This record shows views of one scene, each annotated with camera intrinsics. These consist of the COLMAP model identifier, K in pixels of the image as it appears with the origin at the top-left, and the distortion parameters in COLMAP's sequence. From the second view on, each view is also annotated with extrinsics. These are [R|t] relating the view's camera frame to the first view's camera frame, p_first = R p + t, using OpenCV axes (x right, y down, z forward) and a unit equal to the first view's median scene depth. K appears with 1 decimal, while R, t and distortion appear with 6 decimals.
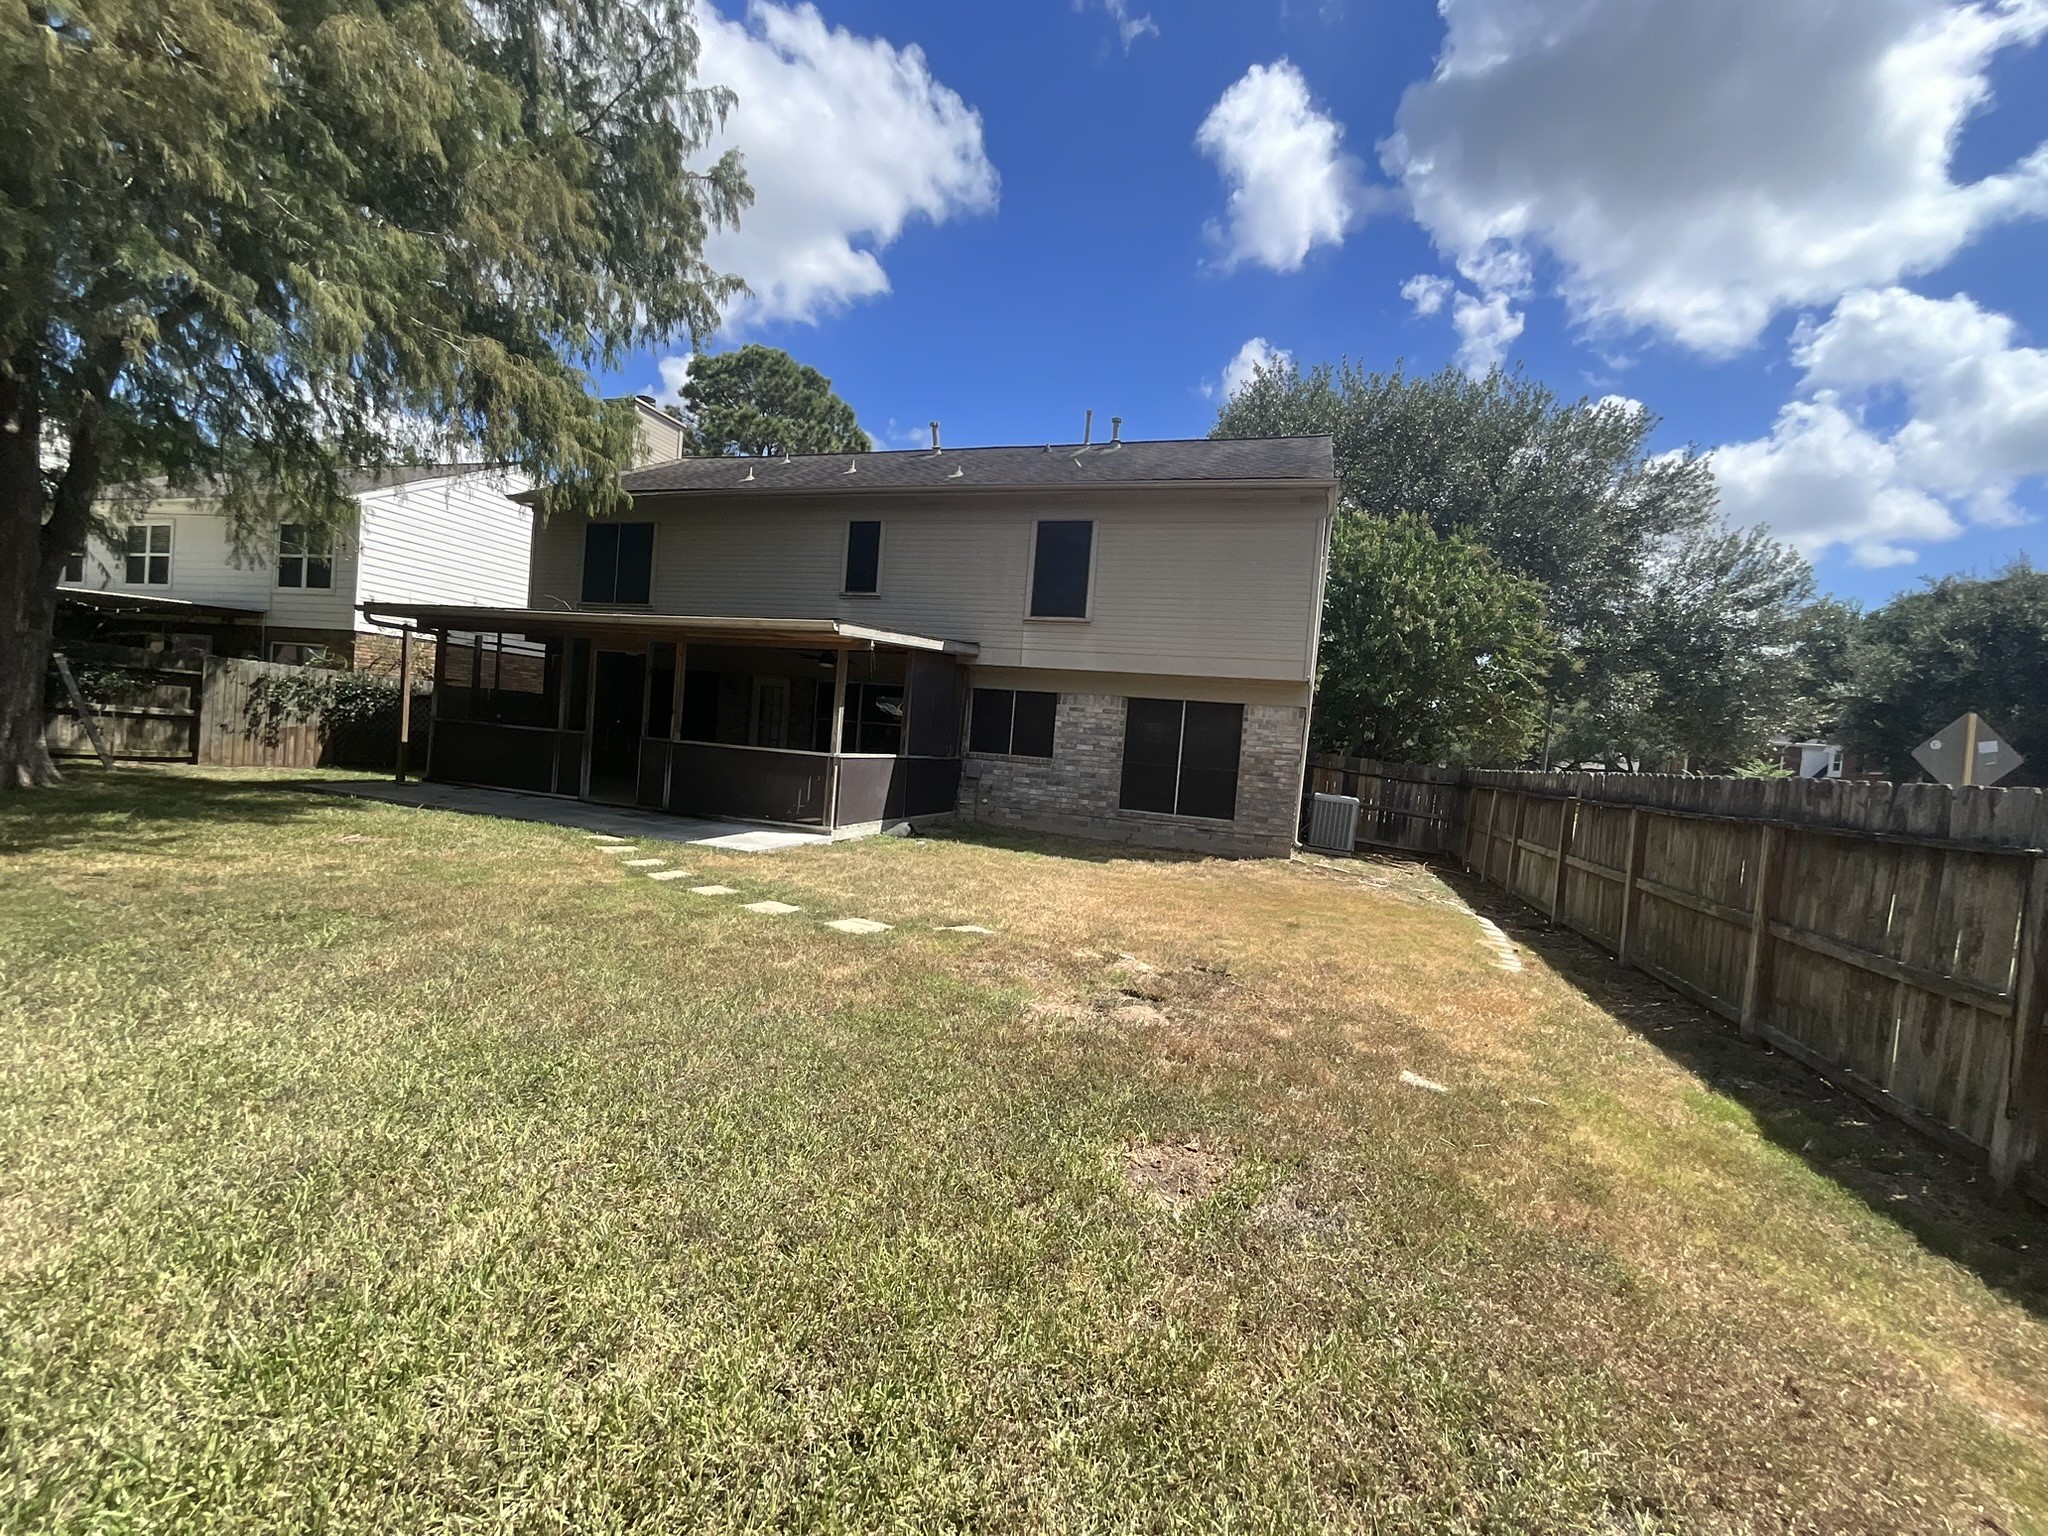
lens RADIAL K [[838.7, 0, 1021.5], [0, 838.7, 767.5], [0, 0, 1]] dist [0.003721, -0.002132]
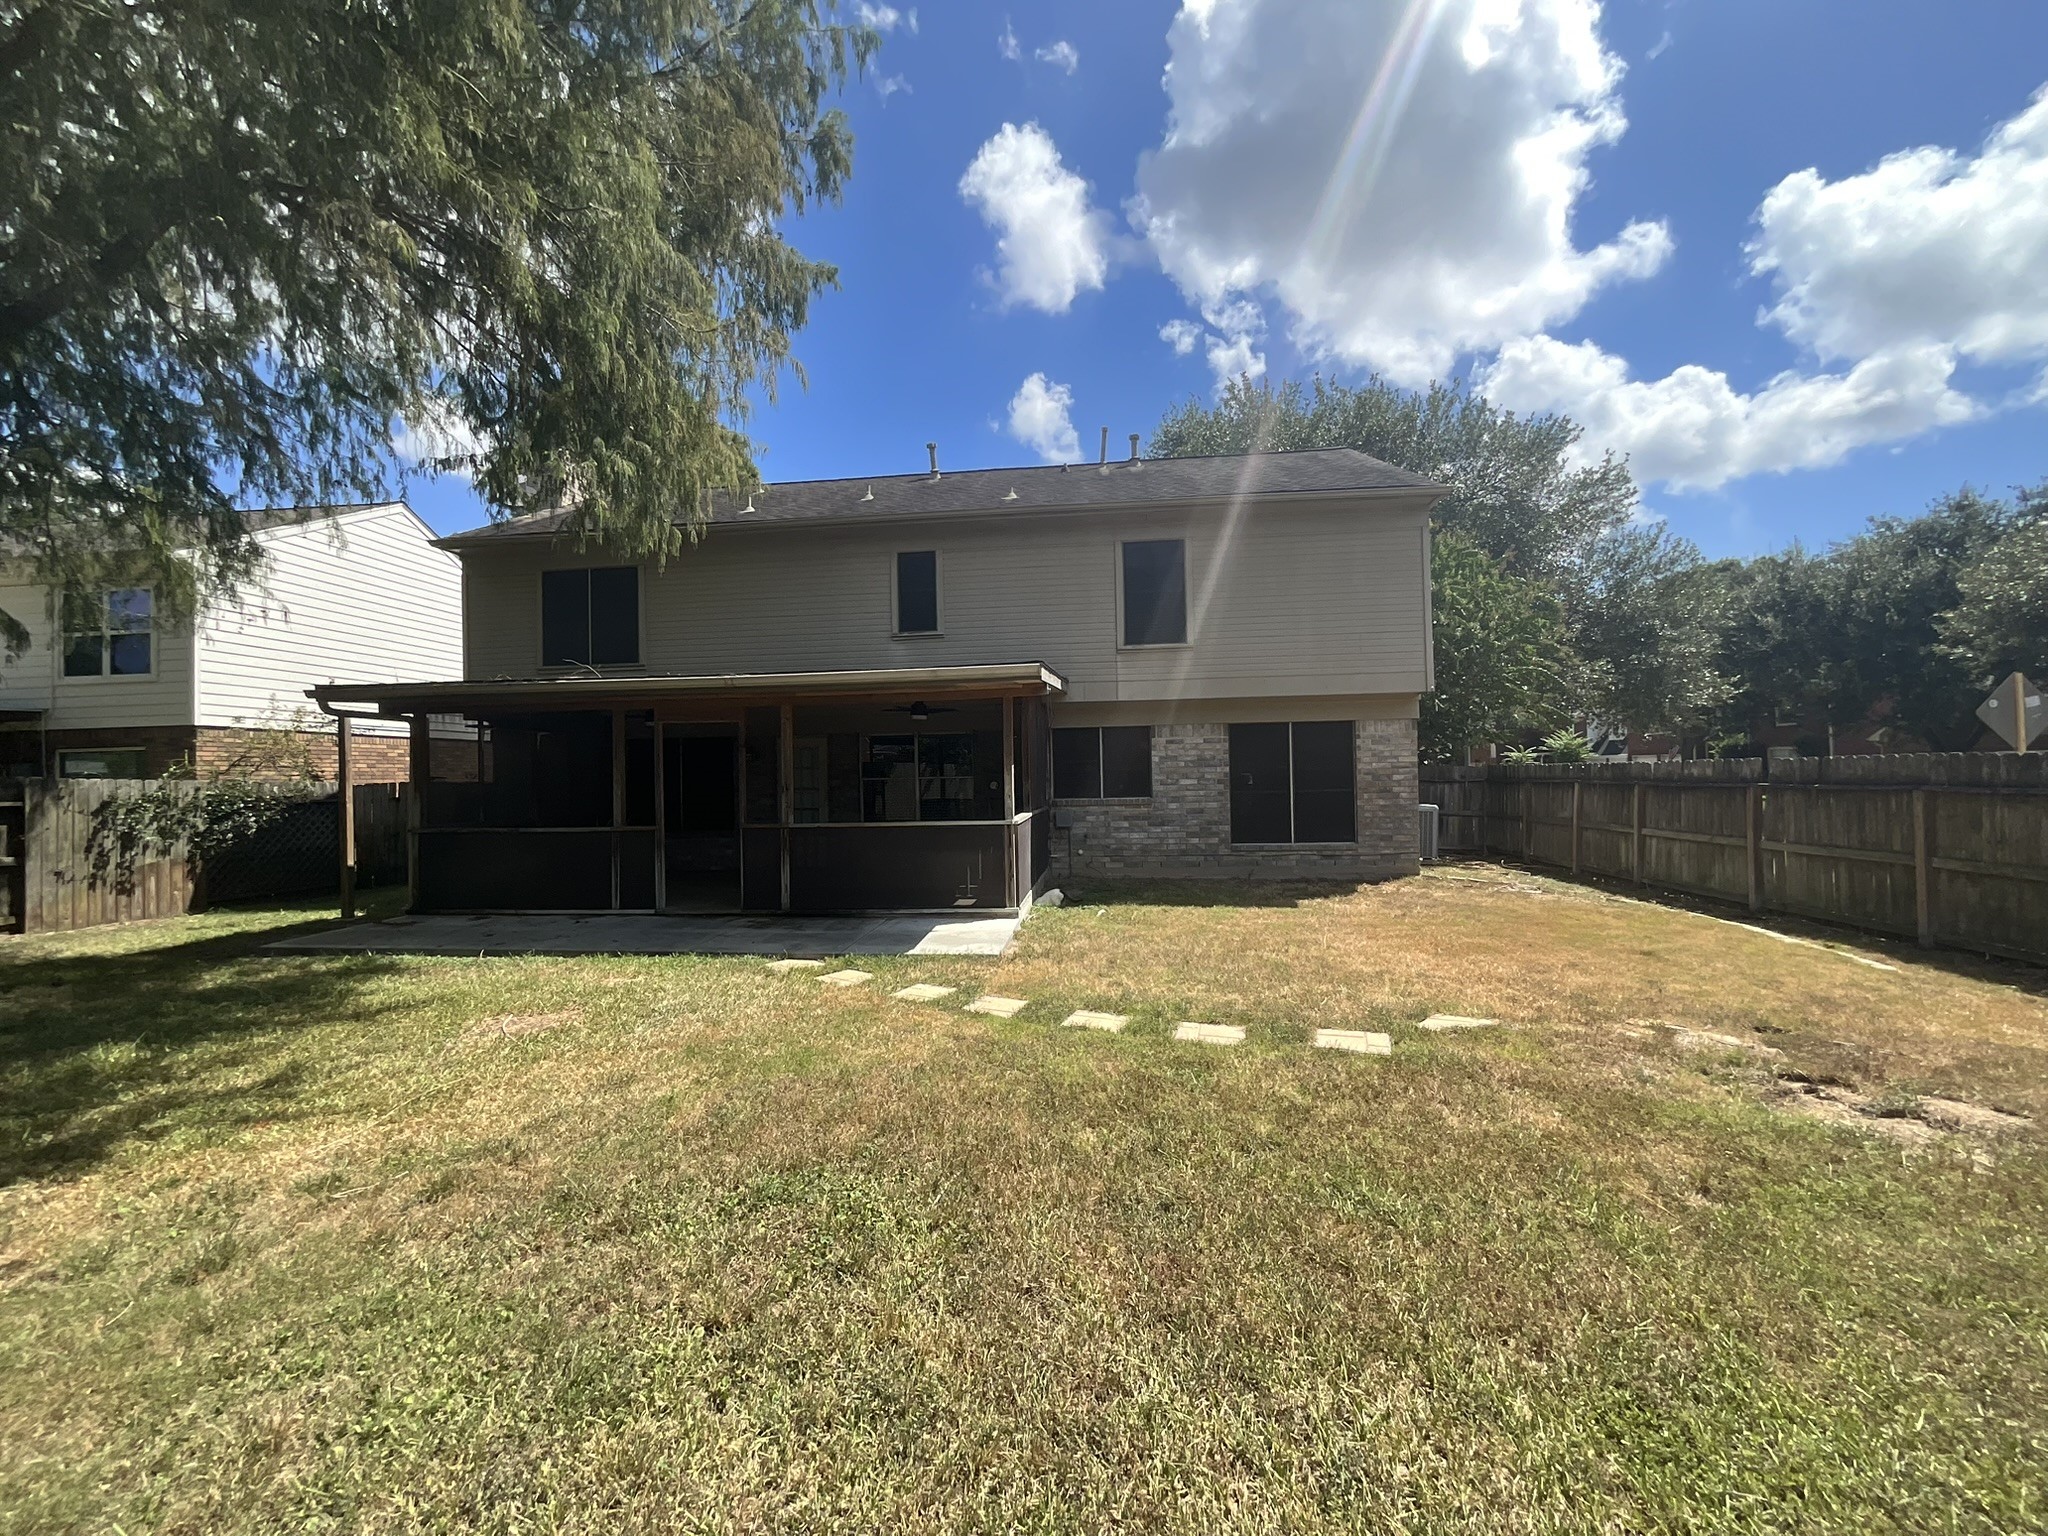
lens RADIAL K [[838.7, 0, 1020.8], [0, 838.7, 763.7], [0, 0, 1]] dist [0.003721, -0.002132]
pose [[0.973280, -0.096473, 0.208370, -0.267848], [0.104898, 0.994038, -0.029742, -0.032573], [-0.204259, 0.050805, 0.977598, 0.120209]]
